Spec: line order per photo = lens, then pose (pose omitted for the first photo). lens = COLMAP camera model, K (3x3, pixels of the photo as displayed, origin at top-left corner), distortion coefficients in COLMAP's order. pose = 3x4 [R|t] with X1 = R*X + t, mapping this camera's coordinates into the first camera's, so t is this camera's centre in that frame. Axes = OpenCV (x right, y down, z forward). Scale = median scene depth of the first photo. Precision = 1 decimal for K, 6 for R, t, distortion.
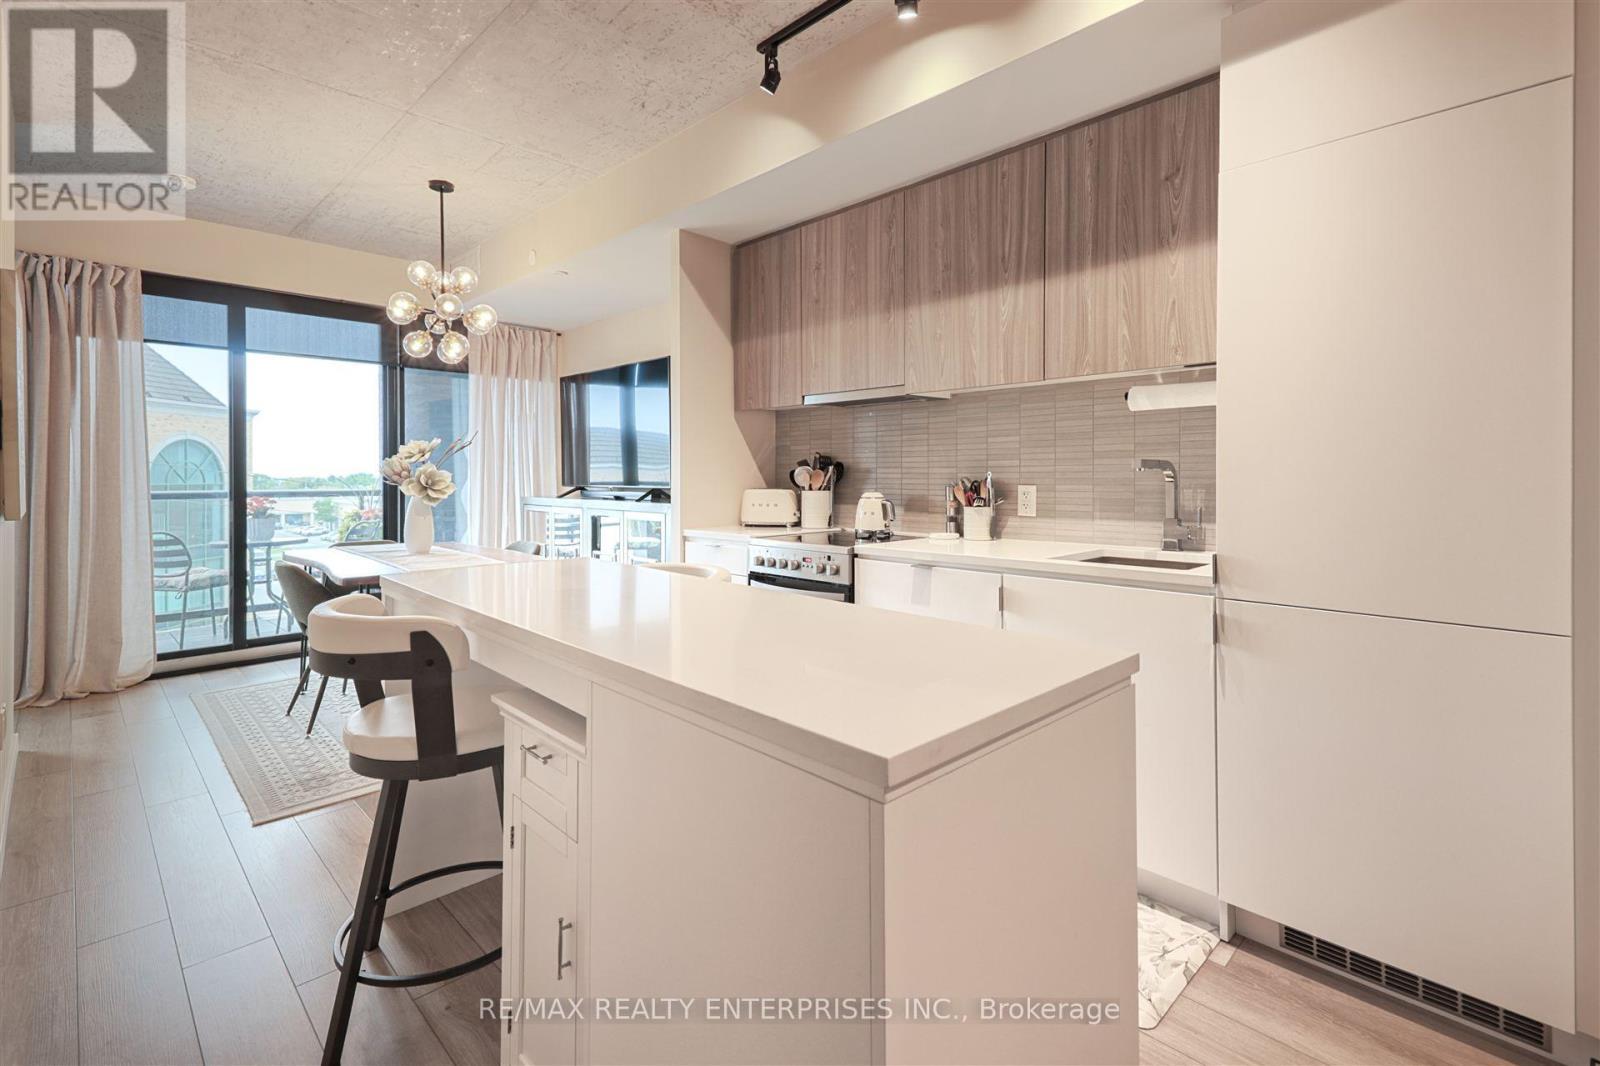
lens RADIAL K [[686.8, 0, 802.1], [0, 686.8, 473.1], [0, 0, 1]] dist [-0.000291, -0.000947]
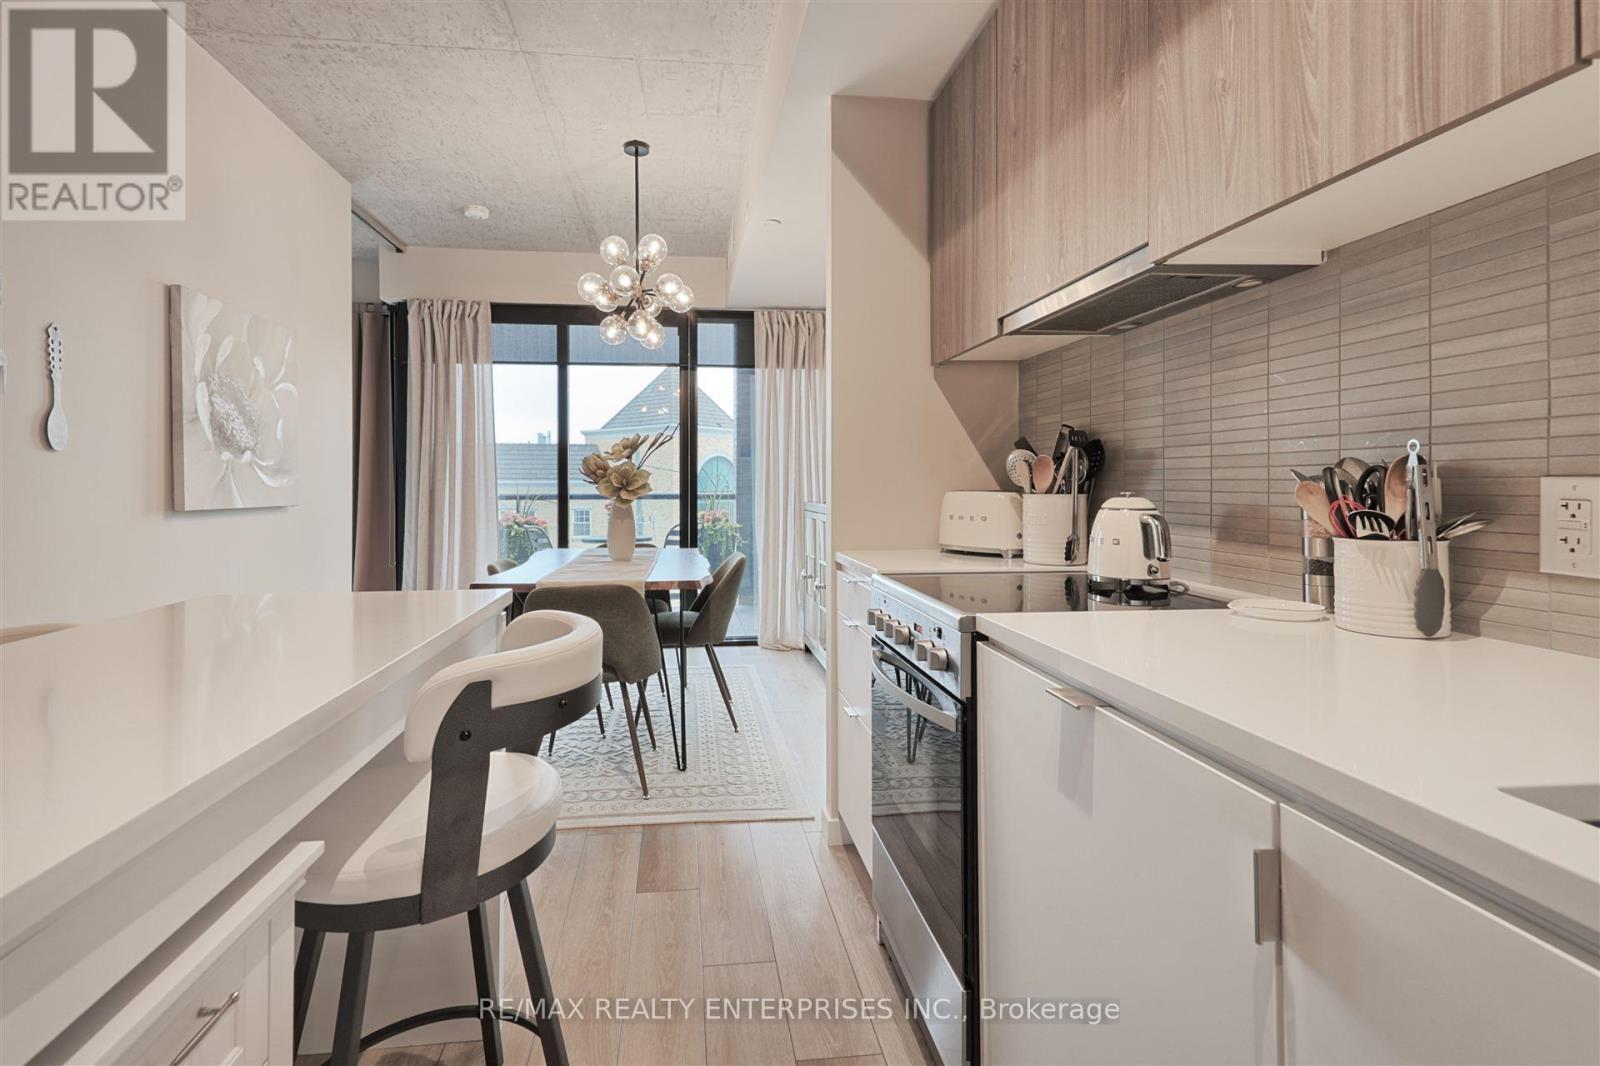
lens RADIAL K [[695.0, 0, 795.6], [0, 695.0, 483.0], [0, 0, 1]] dist [-0.000911, -0.000415]
pose [[0.778453, -0.002953, -0.627696, 0.218735], [0.004115, 0.999991, 0.000399, 0.016362], [0.627690, -0.002894, 0.778458, 0.469941]]
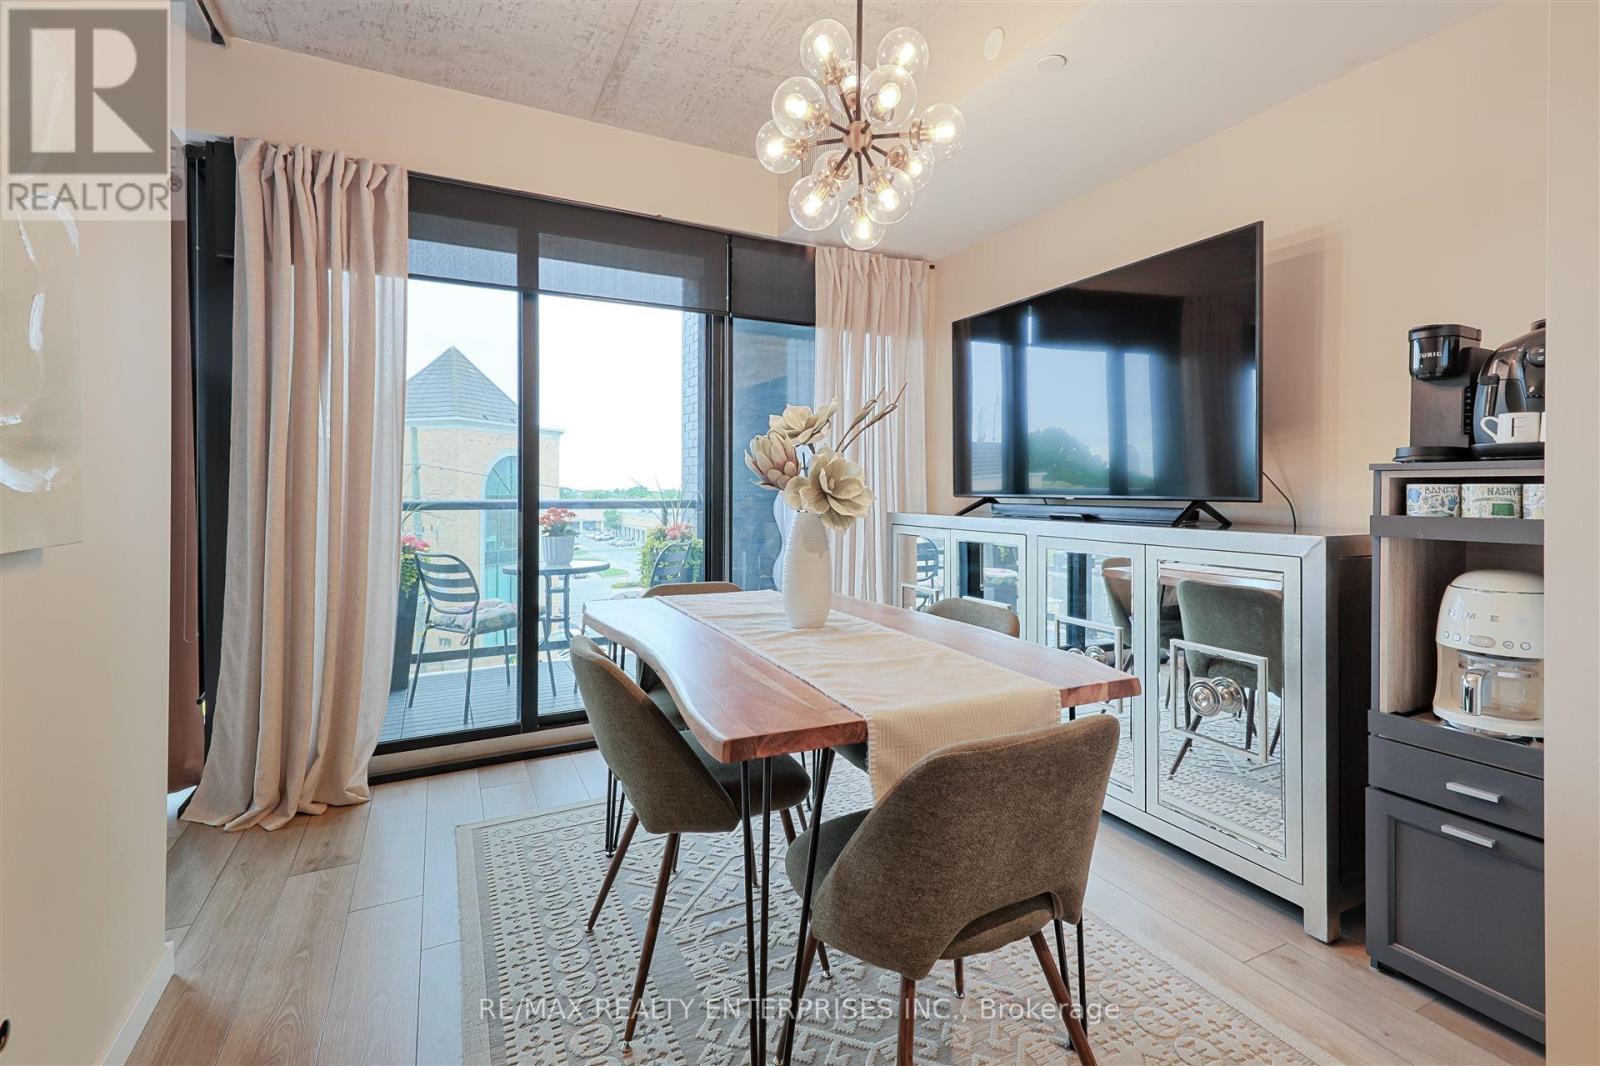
lens RADIAL K [[695.0, 0, 795.6], [0, 695.0, 483.0], [0, 0, 1]] dist [-0.000911, -0.000415]
pose [[0.940028, -0.000461, -0.341097, -0.437989], [-0.001383, 0.999986, -0.005163, 0.016493], [0.341095, 0.005325, 0.940014, 0.575352]]
